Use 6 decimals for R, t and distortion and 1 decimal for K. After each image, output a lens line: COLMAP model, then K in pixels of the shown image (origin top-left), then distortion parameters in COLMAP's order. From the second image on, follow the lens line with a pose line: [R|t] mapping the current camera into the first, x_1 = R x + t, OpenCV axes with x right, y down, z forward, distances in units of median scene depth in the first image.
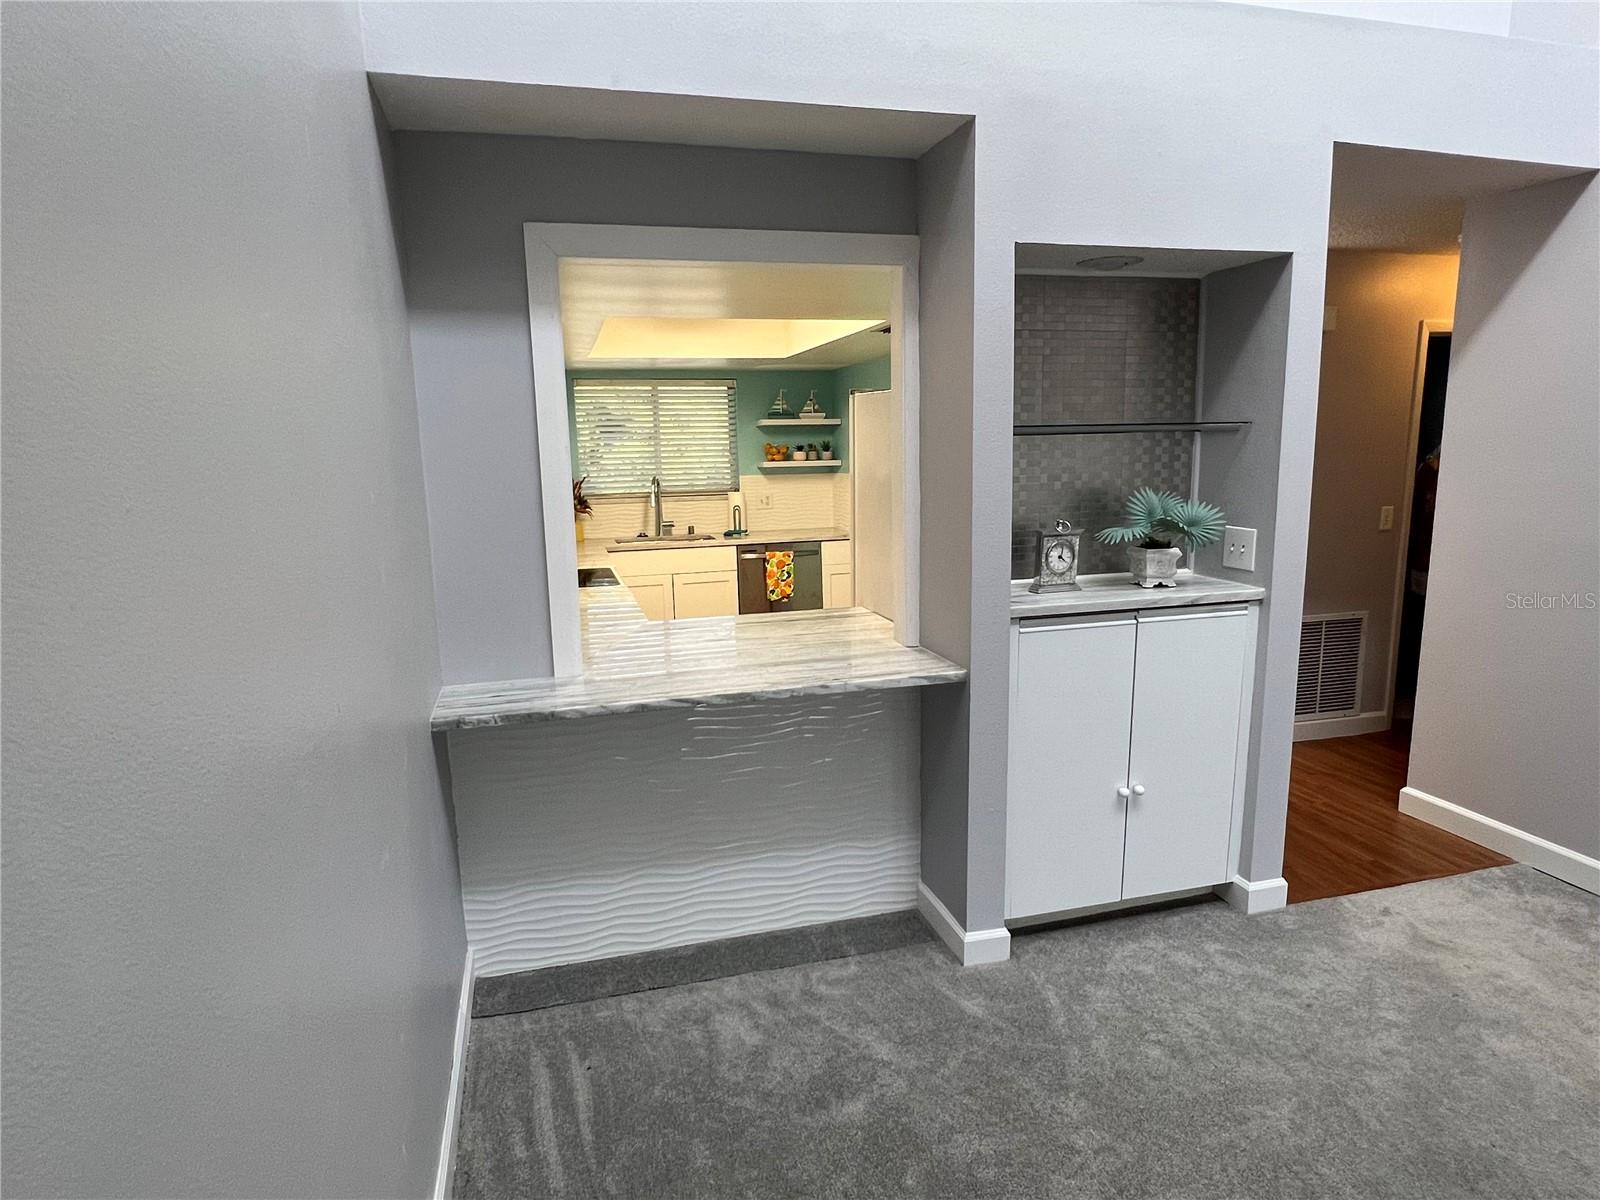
lens RADIAL K [[925.8, 0, 798.7], [0, 925.8, 598.6], [0, 0, 1]] dist [-0.016765, -0.000242]
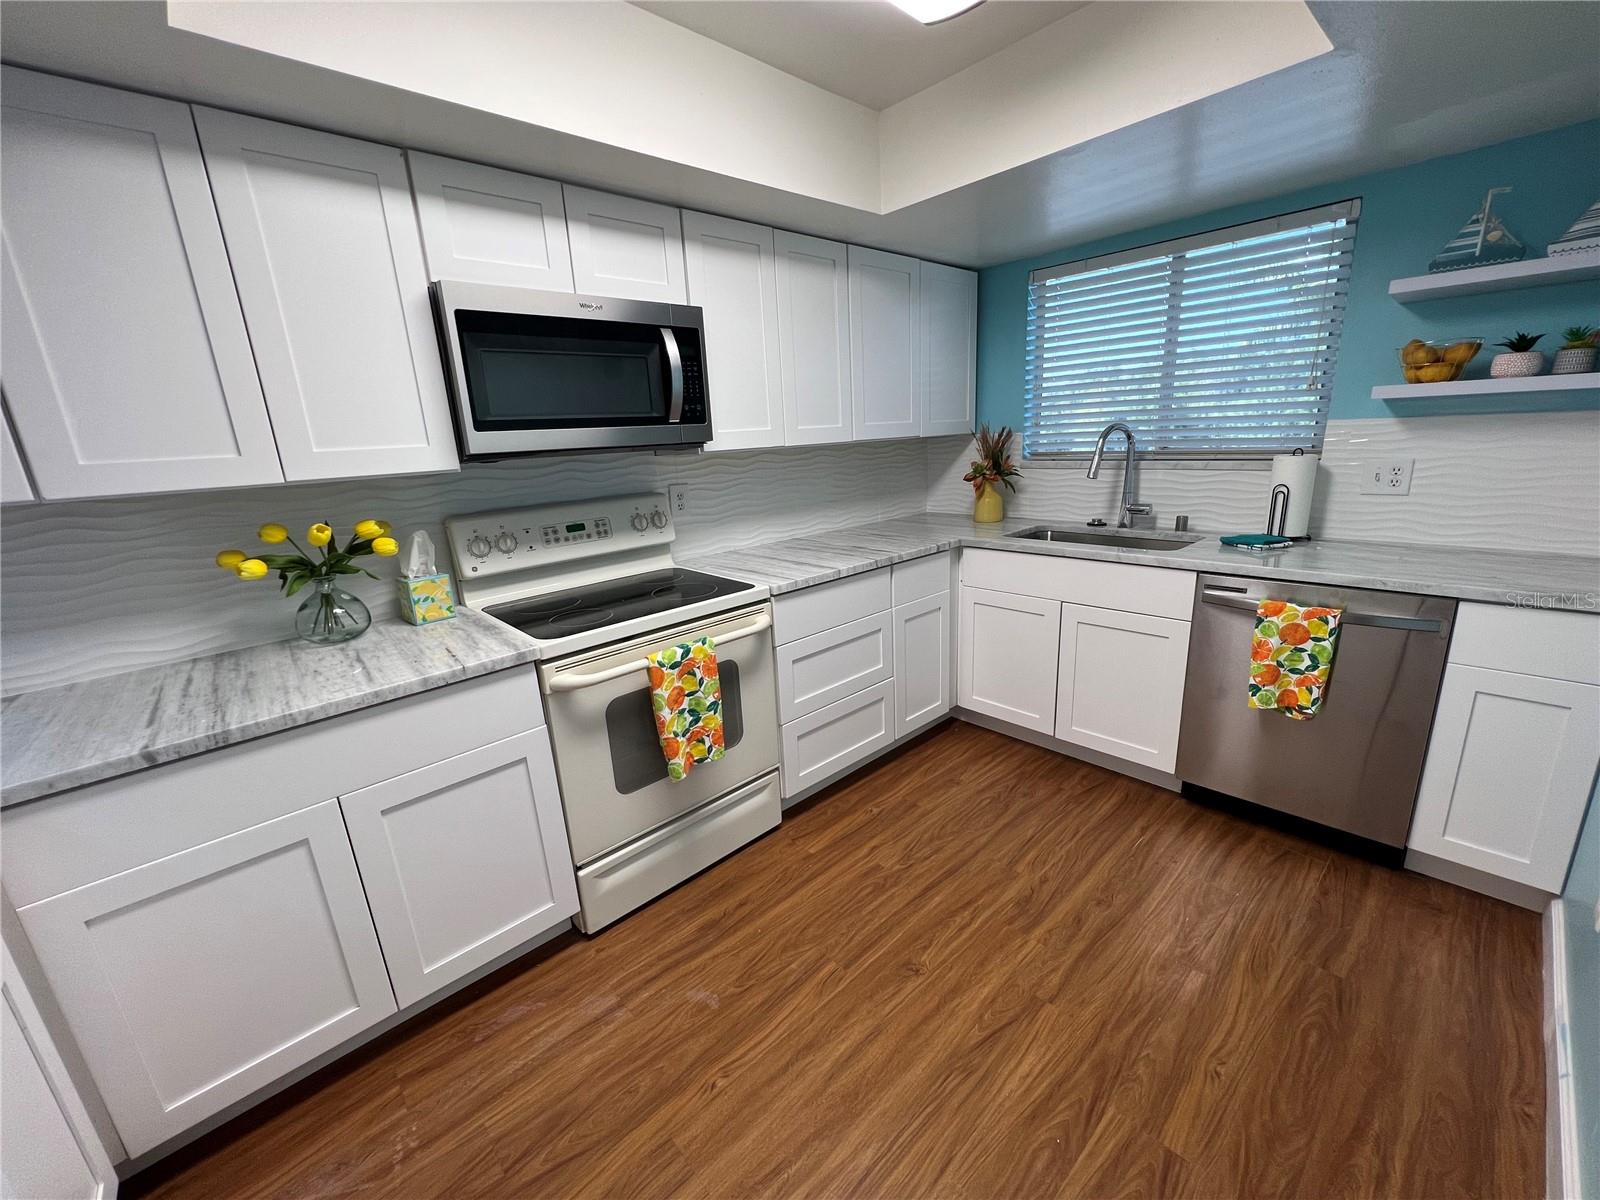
lens RADIAL K [[646.2, 0, 802.2], [0, 646.2, 607.4], [0, 0, 1]] dist [0.001113, -0.000005]
pose [[0.459376, 0.233501, -0.857001, 0.252553], [-0.109855, 0.972357, 0.206045, -0.167936], [0.881423, -0.000507, 0.472328, 1.300447]]
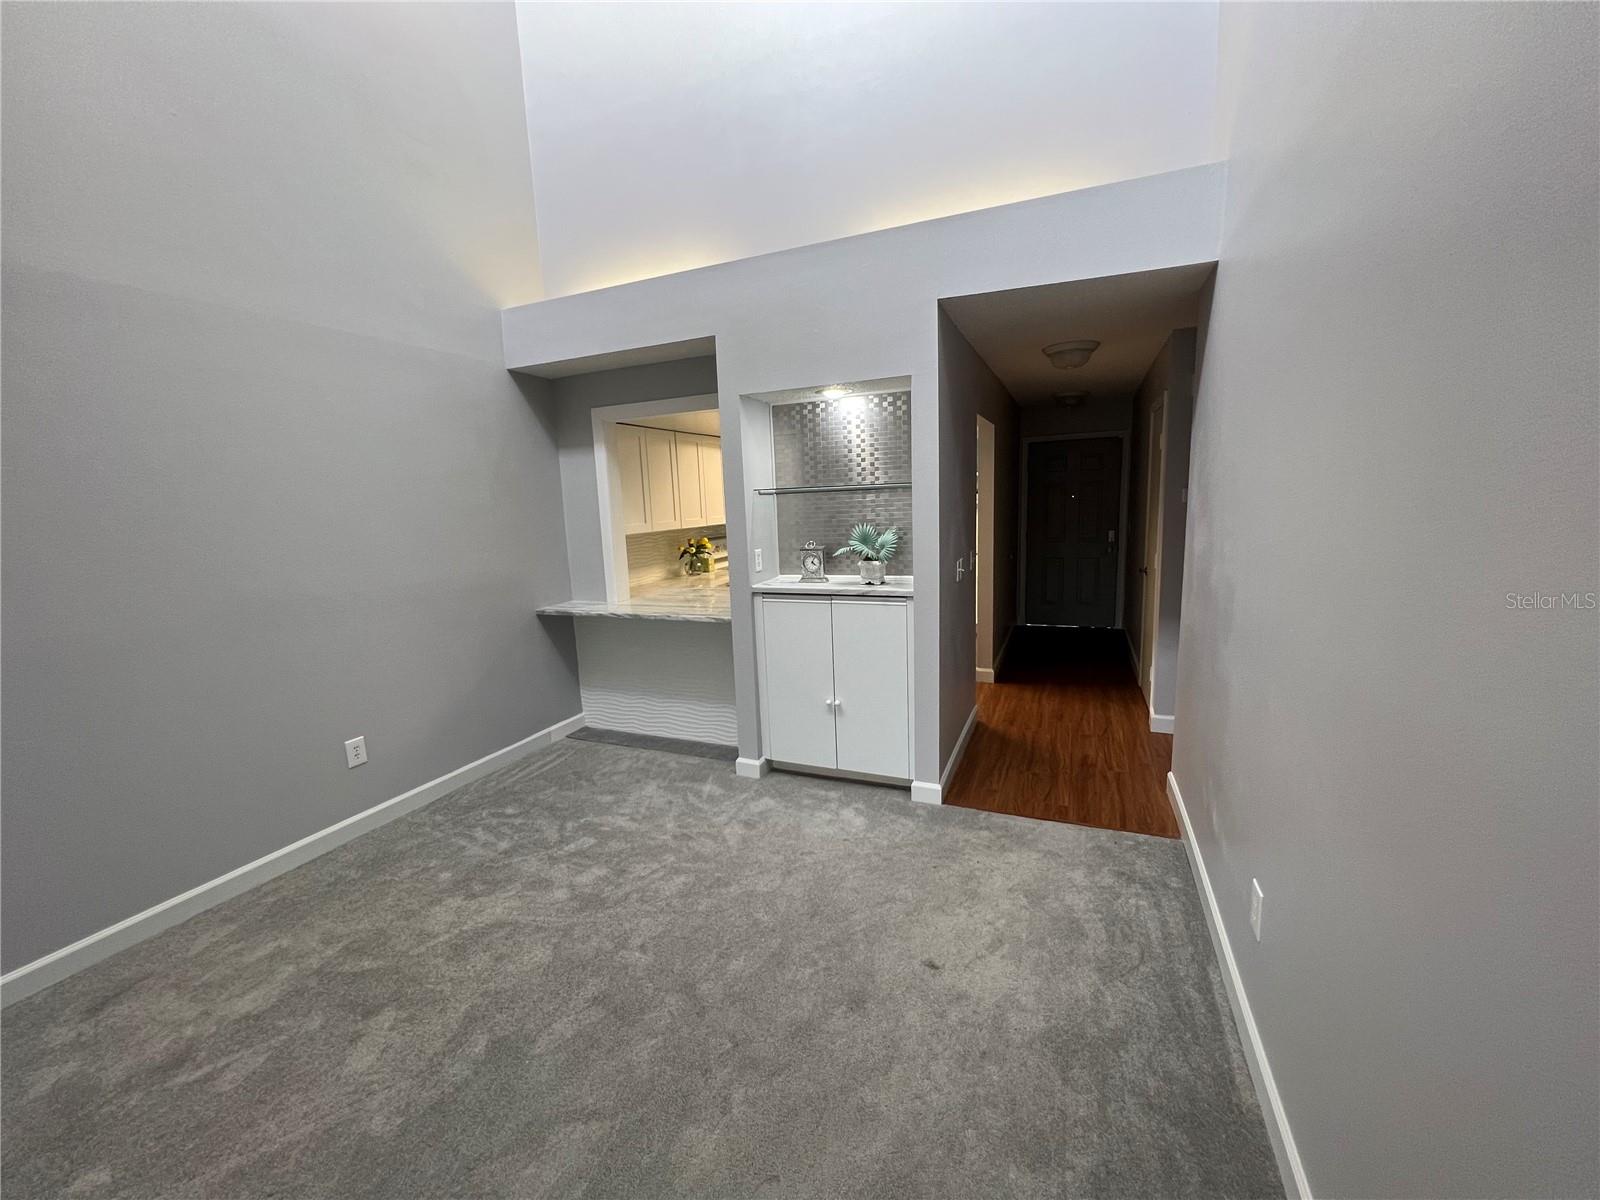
lens RADIAL K [[642.3, 0, 802.0], [0, 642.3, 601.7], [0, 0, 1]] dist [0.000770, 0.000010]
pose [[0.781169, 0.087996, -0.618087, 0.968565], [-0.079394, 0.995981, 0.041454, -0.018986], [0.619251, 0.016690, 0.785016, 0.037179]]
